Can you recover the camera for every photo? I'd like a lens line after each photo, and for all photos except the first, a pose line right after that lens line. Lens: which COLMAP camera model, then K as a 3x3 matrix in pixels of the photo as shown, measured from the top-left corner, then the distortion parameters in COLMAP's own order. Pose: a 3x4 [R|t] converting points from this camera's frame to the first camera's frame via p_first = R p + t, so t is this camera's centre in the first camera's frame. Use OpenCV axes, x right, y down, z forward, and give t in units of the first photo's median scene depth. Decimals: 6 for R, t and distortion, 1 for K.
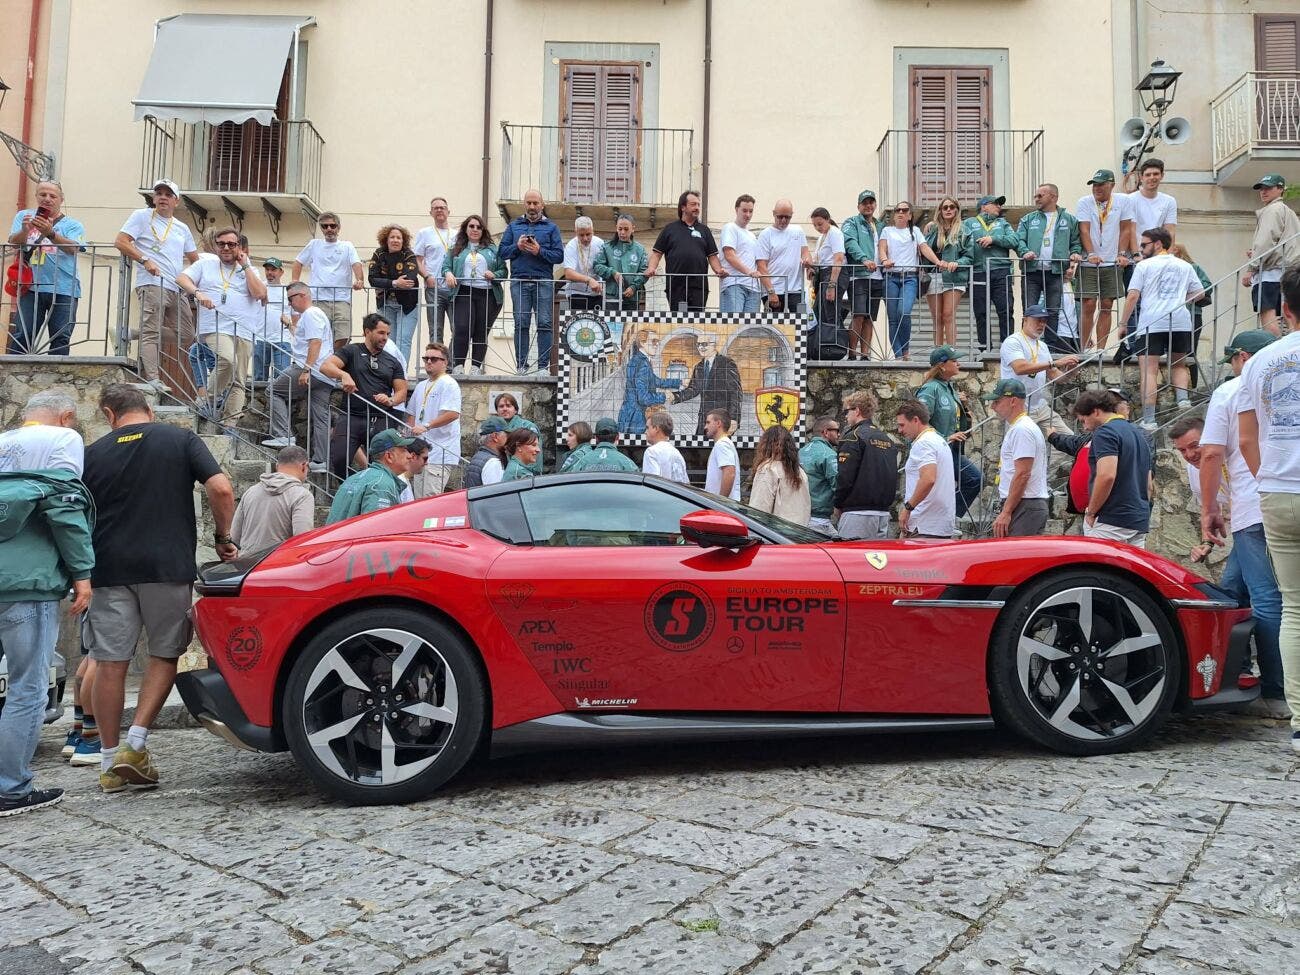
lens RADIAL K [[884.6, 0, 650.0], [0, 884.6, 487.5], [0, 0, 1]] dist [0.115311, -0.138015]
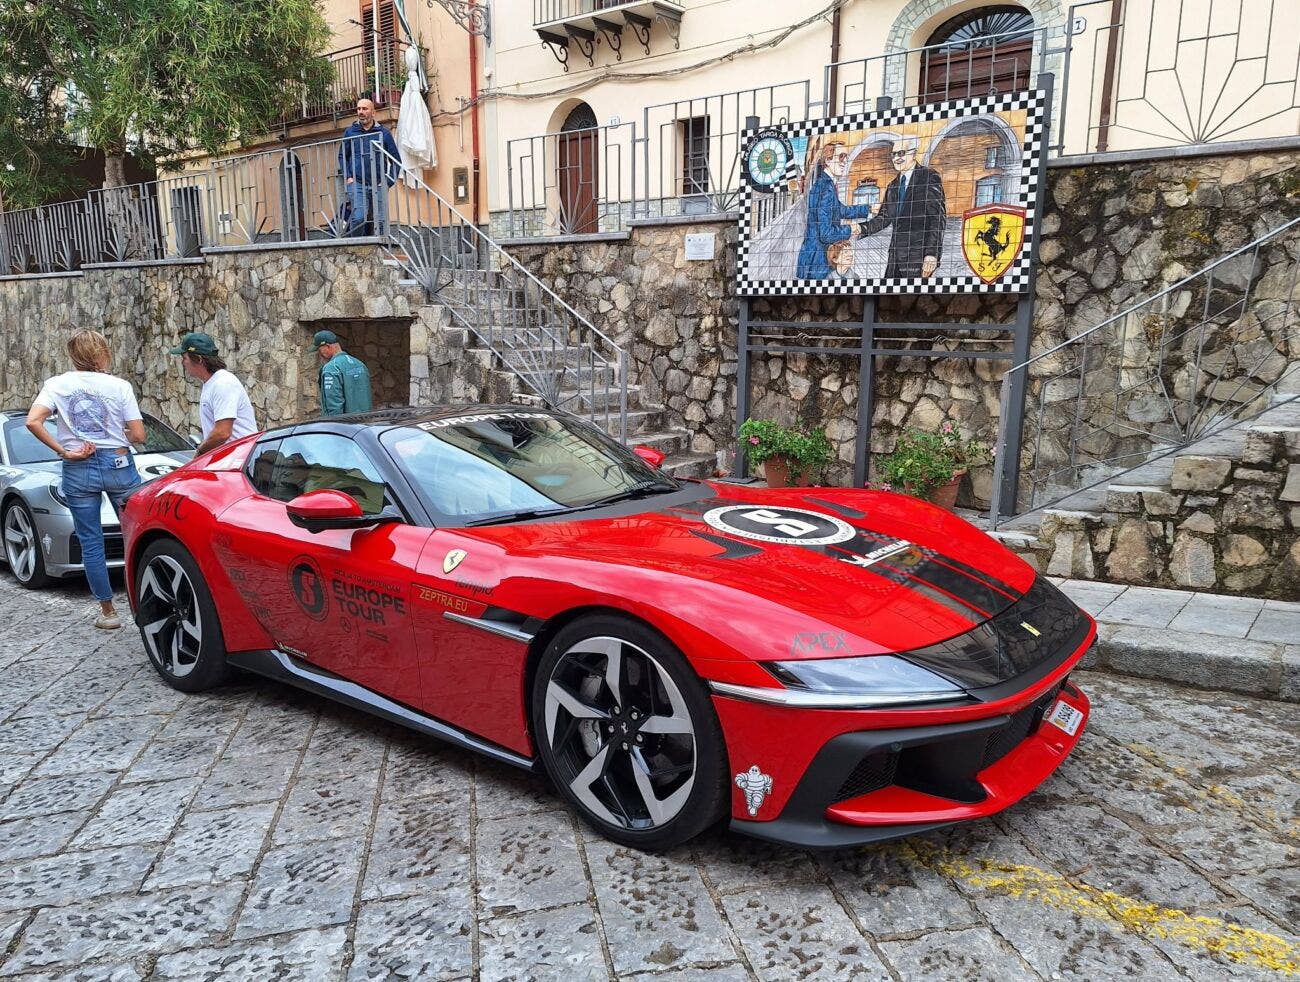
lens RADIAL K [[926.3, 0, 650.0], [0, 926.3, 491.0], [0, 0, 1]] dist [0.117247, -0.165369]
pose [[0.780843, 0.109863, -0.614991, 0.421492], [0.050927, 0.969945, 0.237935, -0.084320], [0.622648, -0.217110, 0.751780, 0.198951]]
